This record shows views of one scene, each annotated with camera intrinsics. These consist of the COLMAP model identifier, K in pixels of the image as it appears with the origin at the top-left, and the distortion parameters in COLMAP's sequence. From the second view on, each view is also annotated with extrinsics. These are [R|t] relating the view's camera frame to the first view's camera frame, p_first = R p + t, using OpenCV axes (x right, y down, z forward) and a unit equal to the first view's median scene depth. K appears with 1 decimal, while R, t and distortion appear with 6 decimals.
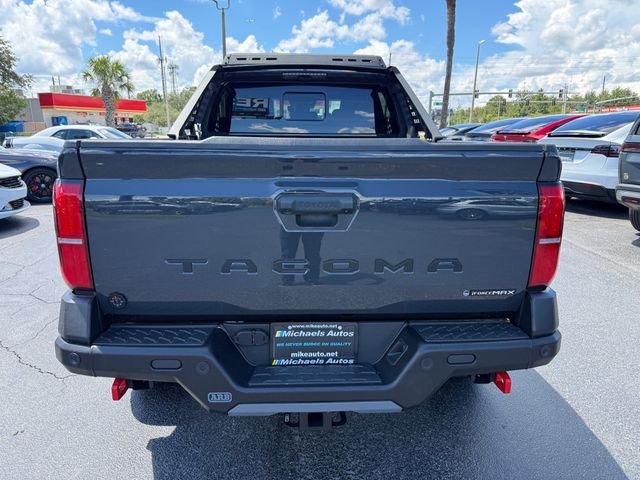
lens RADIAL K [[467.2, 0, 320.0], [0, 467.2, 240.0], [0, 0, 1]] dist [0.015311, -0.011032]
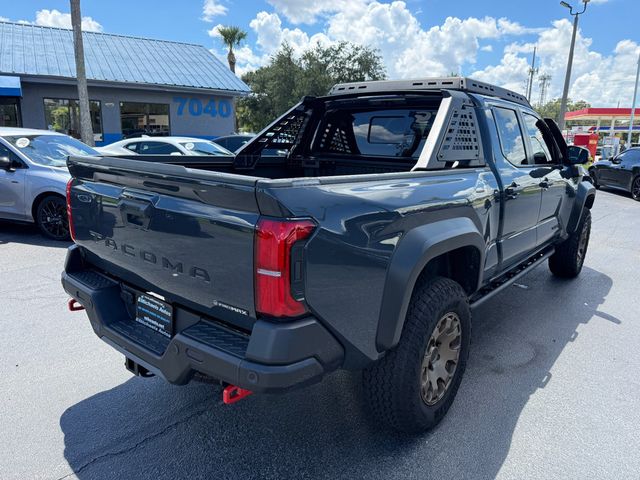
lens RADIAL K [[467.2, 0, 320.0], [0, 467.2, 240.0], [0, 0, 1]] dist [0.015311, -0.011032]
pose [[0.749800, 0.163789, -0.641072, 0.585987], [-0.180013, 0.982828, 0.040562, -0.062301], [0.636707, 0.084988, 0.766408, 0.134115]]
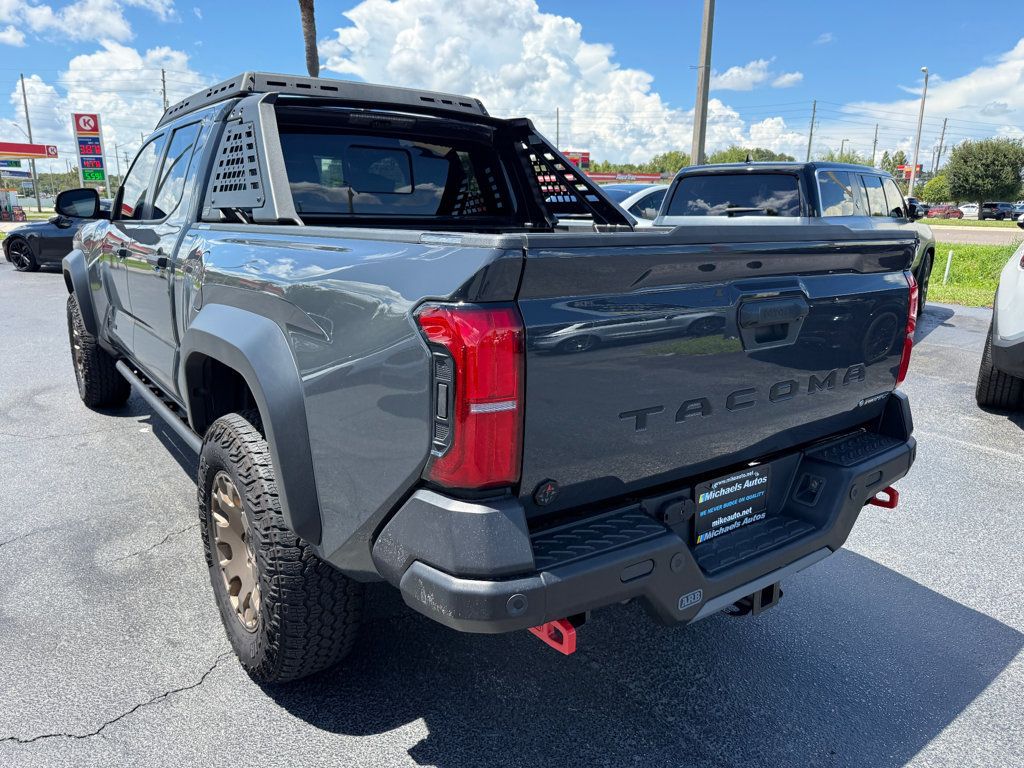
lens RADIAL K [[758.6, 0, 512.0], [0, 758.6, 384.0], [0, 0, 1]] dist [-0.000142, 0.002197]
pose [[0.826167, -0.124087, 0.549590, -0.475783], [0.123269, 0.991623, 0.038586, -0.027350], [-0.549775, 0.035869, 0.834543, 0.091782]]
